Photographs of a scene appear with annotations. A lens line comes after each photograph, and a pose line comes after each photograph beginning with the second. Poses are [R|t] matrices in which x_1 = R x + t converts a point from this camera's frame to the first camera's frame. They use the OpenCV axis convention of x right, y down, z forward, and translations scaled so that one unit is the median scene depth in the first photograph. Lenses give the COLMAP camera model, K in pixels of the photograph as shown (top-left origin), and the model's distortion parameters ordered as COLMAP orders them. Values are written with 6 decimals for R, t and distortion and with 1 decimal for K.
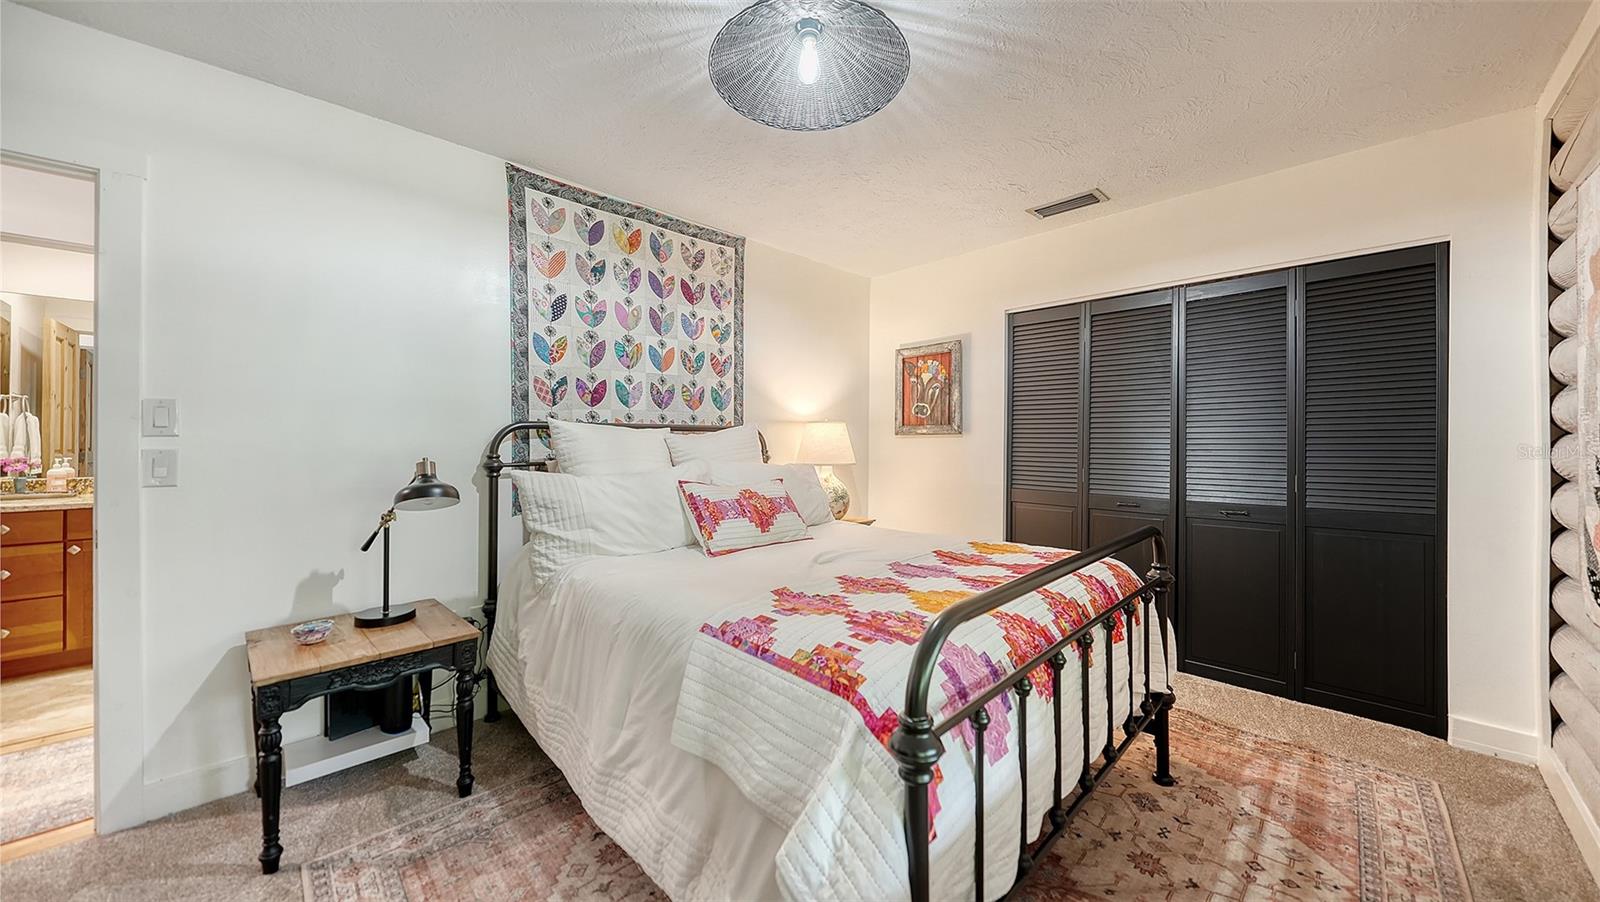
lens RADIAL K [[561.5, 0, 802.6], [0, 561.5, 436.9], [0, 0, 1]] dist [-0.002826, -0.000111]
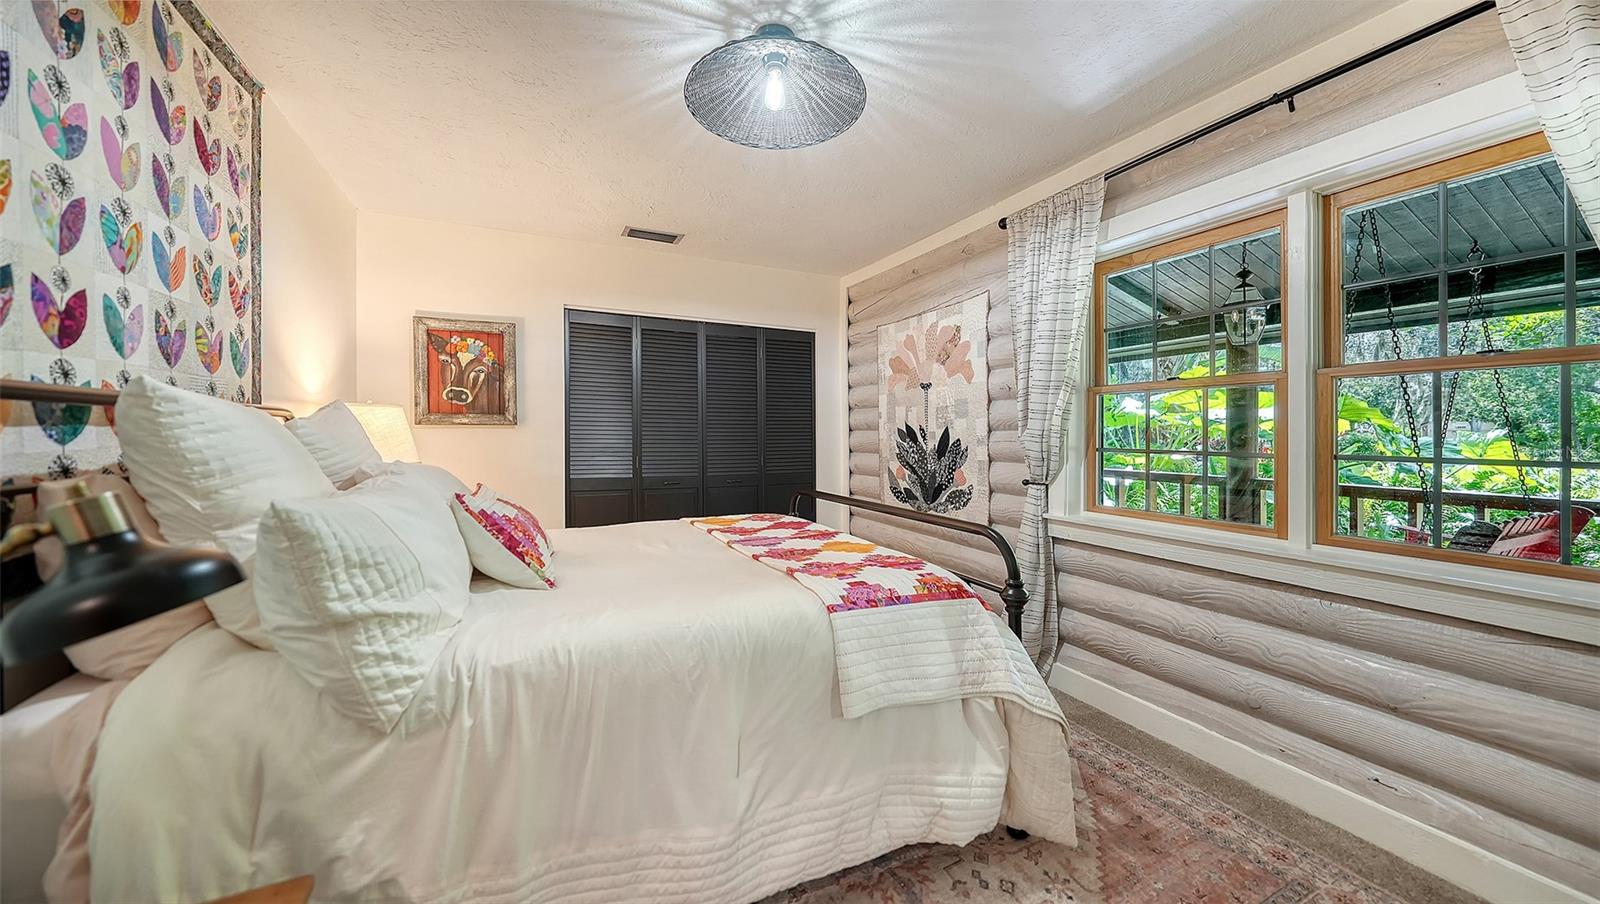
lens RADIAL K [[561.5, 0, 793.3], [0, 561.5, 423.4], [0, 0, 1]] dist [-0.002826, -0.000111]
pose [[0.320883, 0.020047, 0.946907, -0.511721], [-0.014217, 0.999765, -0.016348, 0.000919], [-0.947012, -0.008217, 0.321093, 0.302150]]
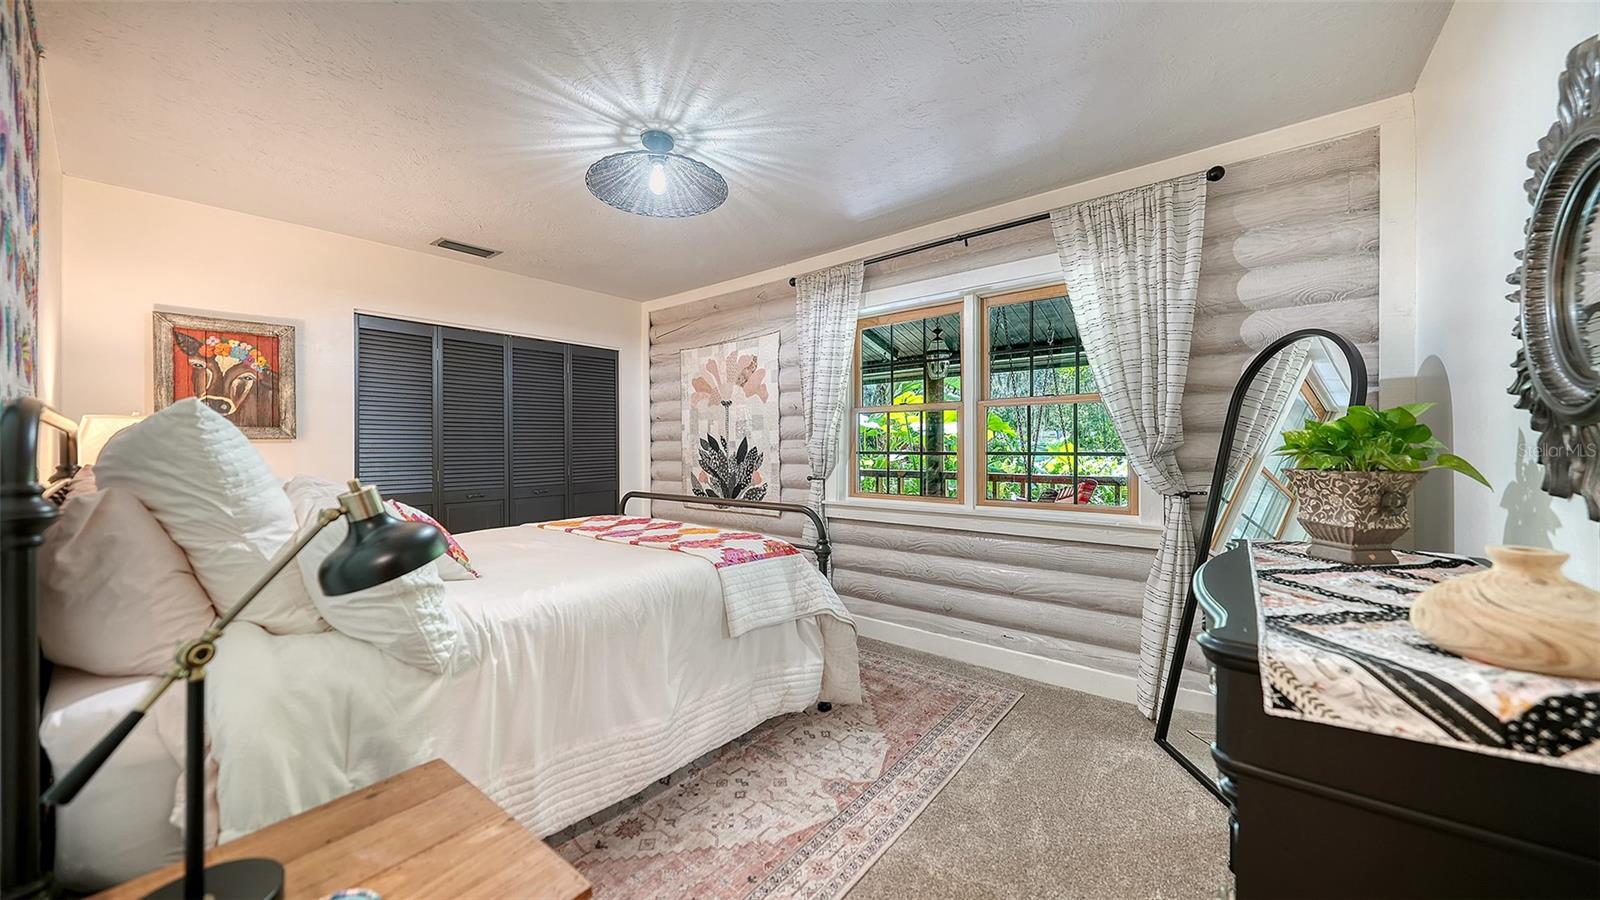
lens RADIAL K [[558.7, 0, 791.4], [0, 558.7, 440.3], [0, 0, 1]] dist [-0.001728, -0.000258]
pose [[-0.109614, 0.008012, 0.993942, -0.717126], [-0.000542, 0.999967, -0.008120, 0.003734], [-0.993974, -0.001428, -0.109606, 0.402910]]
